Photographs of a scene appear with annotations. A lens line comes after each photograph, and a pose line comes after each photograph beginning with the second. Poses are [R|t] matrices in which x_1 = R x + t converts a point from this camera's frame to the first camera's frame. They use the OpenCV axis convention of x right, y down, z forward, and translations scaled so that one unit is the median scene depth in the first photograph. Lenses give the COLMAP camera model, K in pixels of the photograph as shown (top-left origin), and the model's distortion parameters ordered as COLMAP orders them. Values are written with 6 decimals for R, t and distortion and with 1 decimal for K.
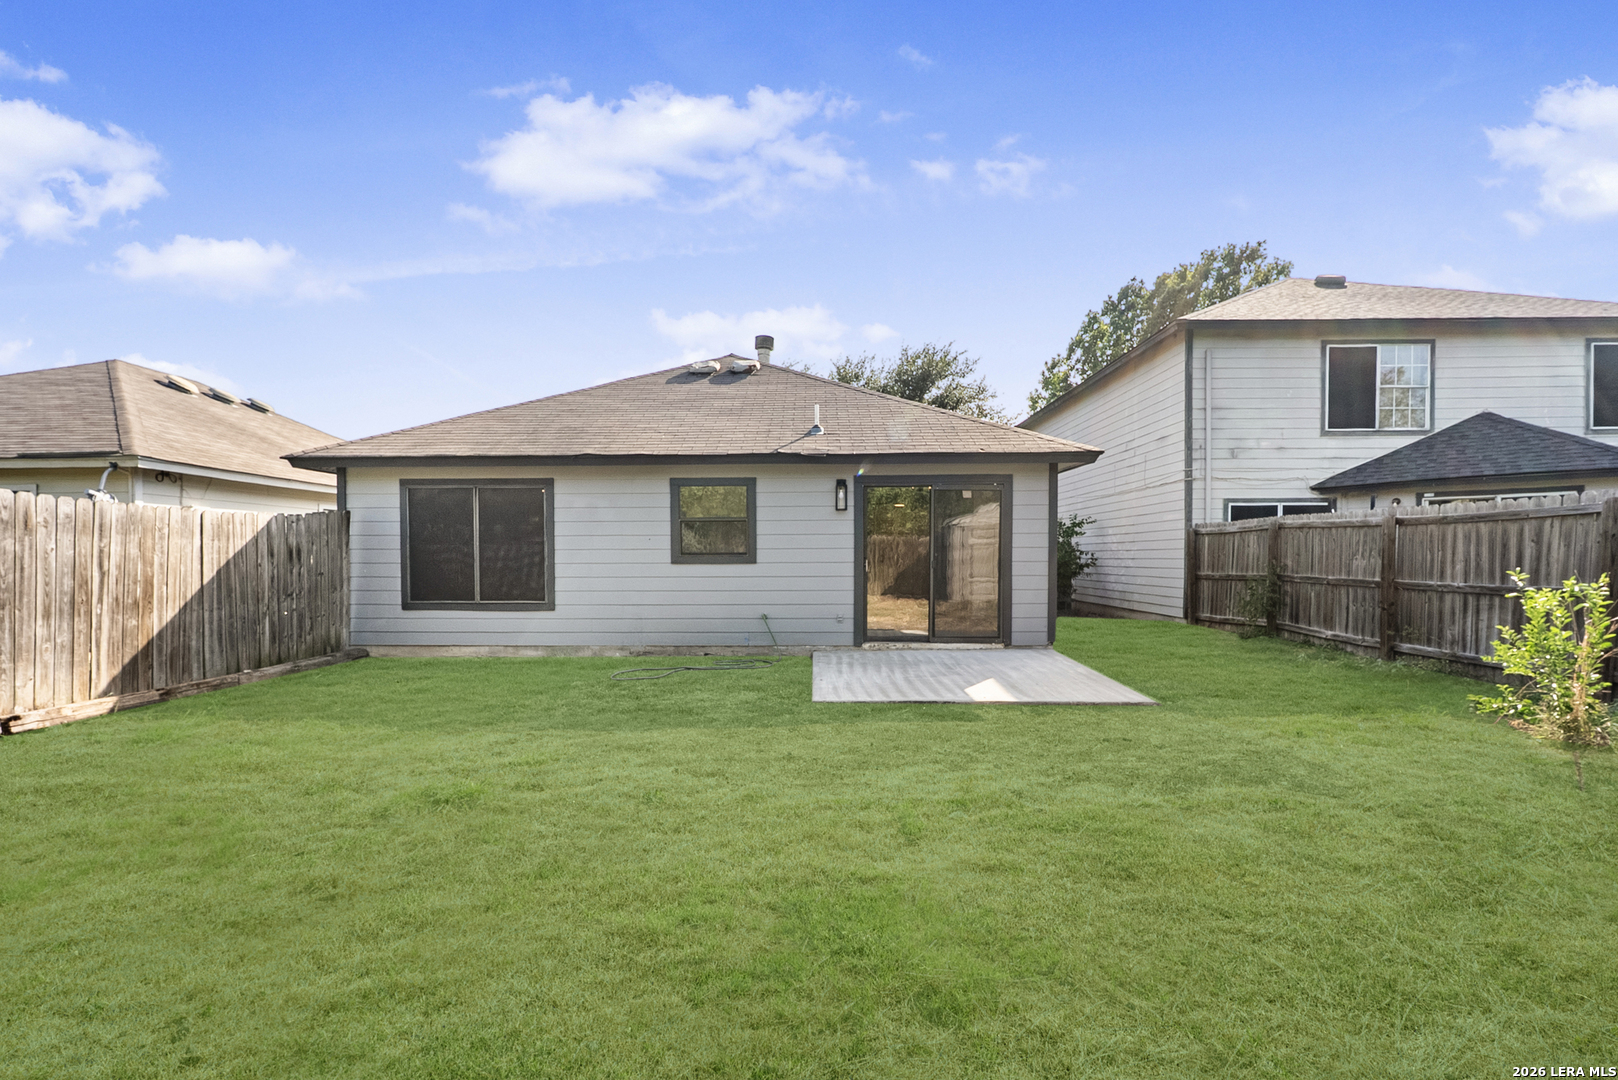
lens RADIAL K [[753.6, 0, 808.8], [0, 753.6, 566.3], [0, 0, 1]] dist [-0.003803, -0.000175]
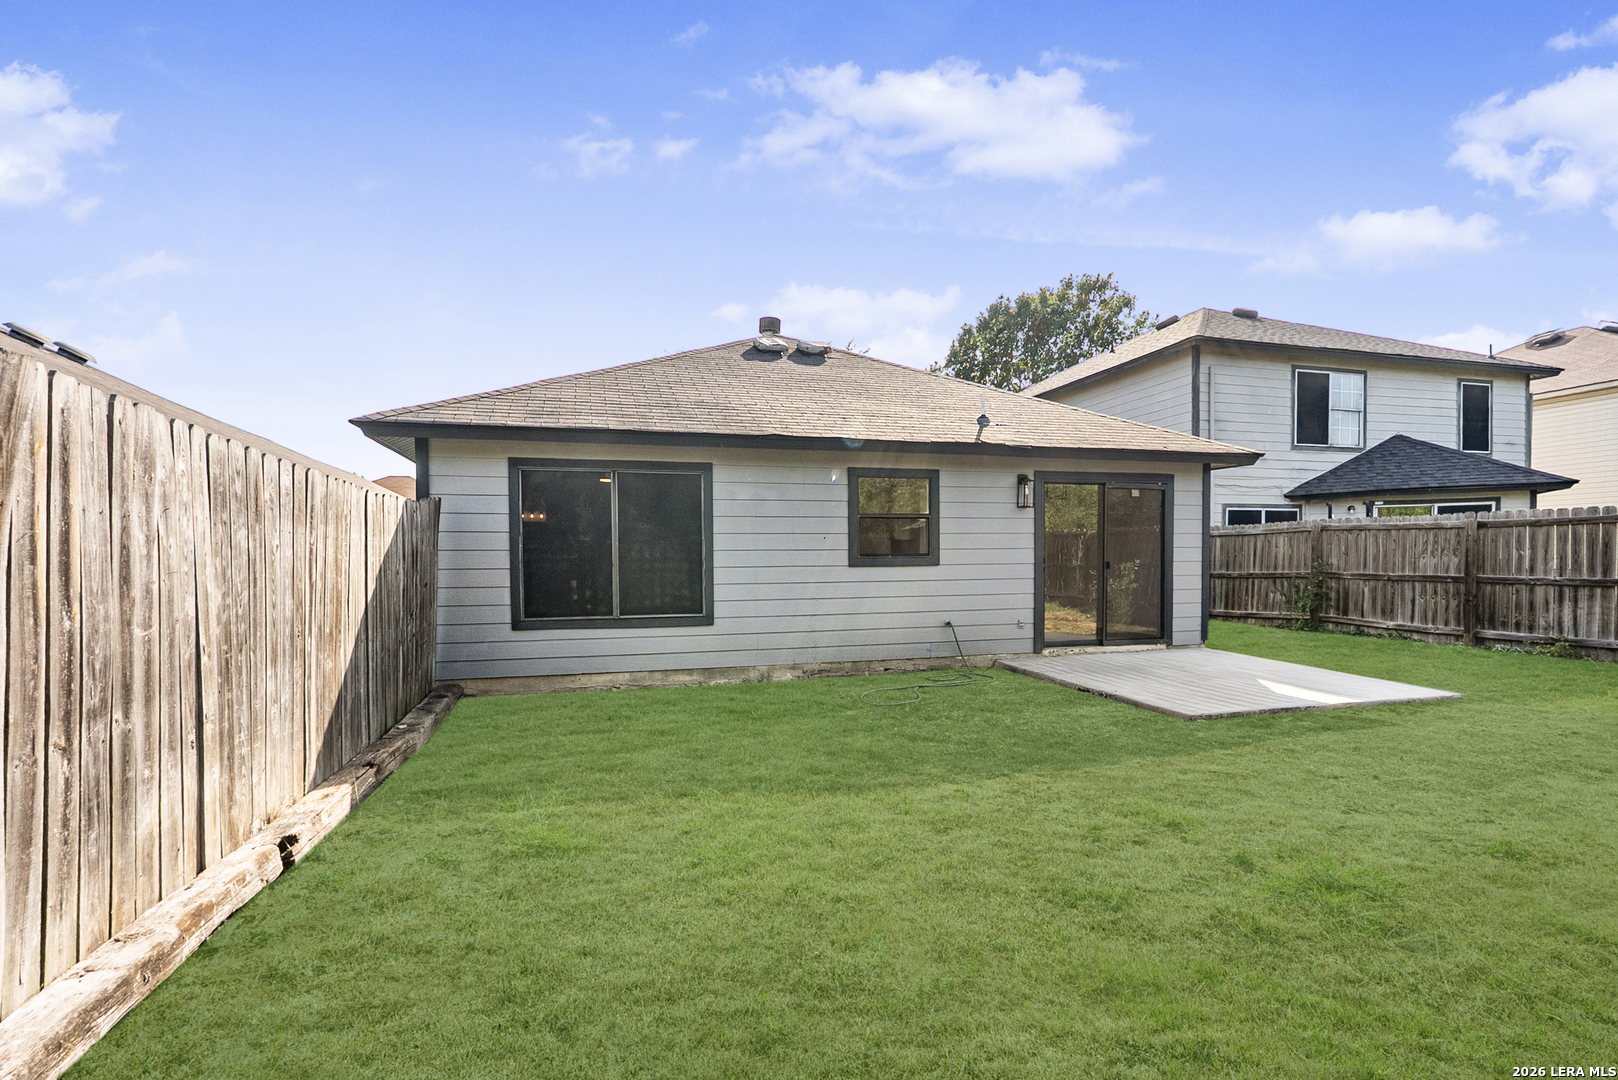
lens RADIAL K [[753.6, 0, 816.4], [0, 753.6, 578.5], [0, 0, 1]] dist [-0.003803, -0.000175]
pose [[0.954439, -0.013098, 0.298120, -0.475427], [0.009825, 0.999874, 0.012477, -0.000918], [-0.298246, -0.008980, 0.954447, 0.186022]]
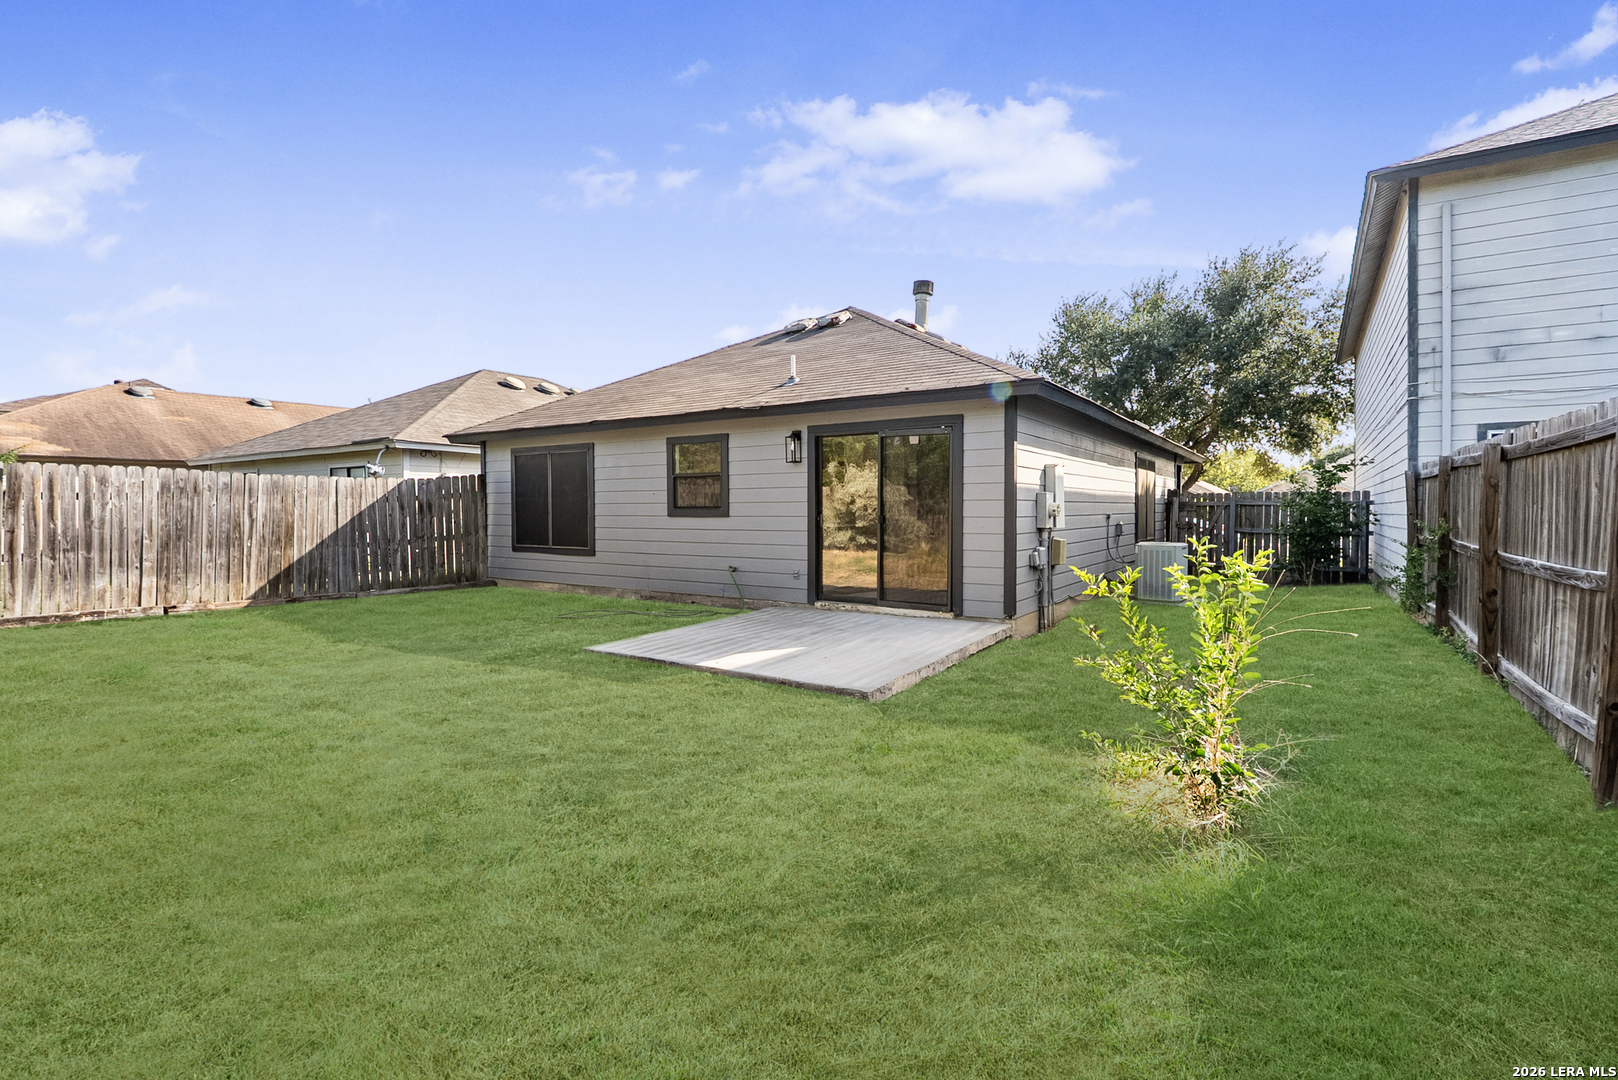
lens RADIAL K [[753.6, 0, 822.2], [0, 753.6, 519.8], [0, 0, 1]] dist [-0.003803, -0.000175]
pose [[0.850886, 0.009398, -0.525266, 0.576222], [-0.008811, 0.999955, 0.003619, -0.004694], [0.525276, 0.001549, 0.850930, 0.192866]]
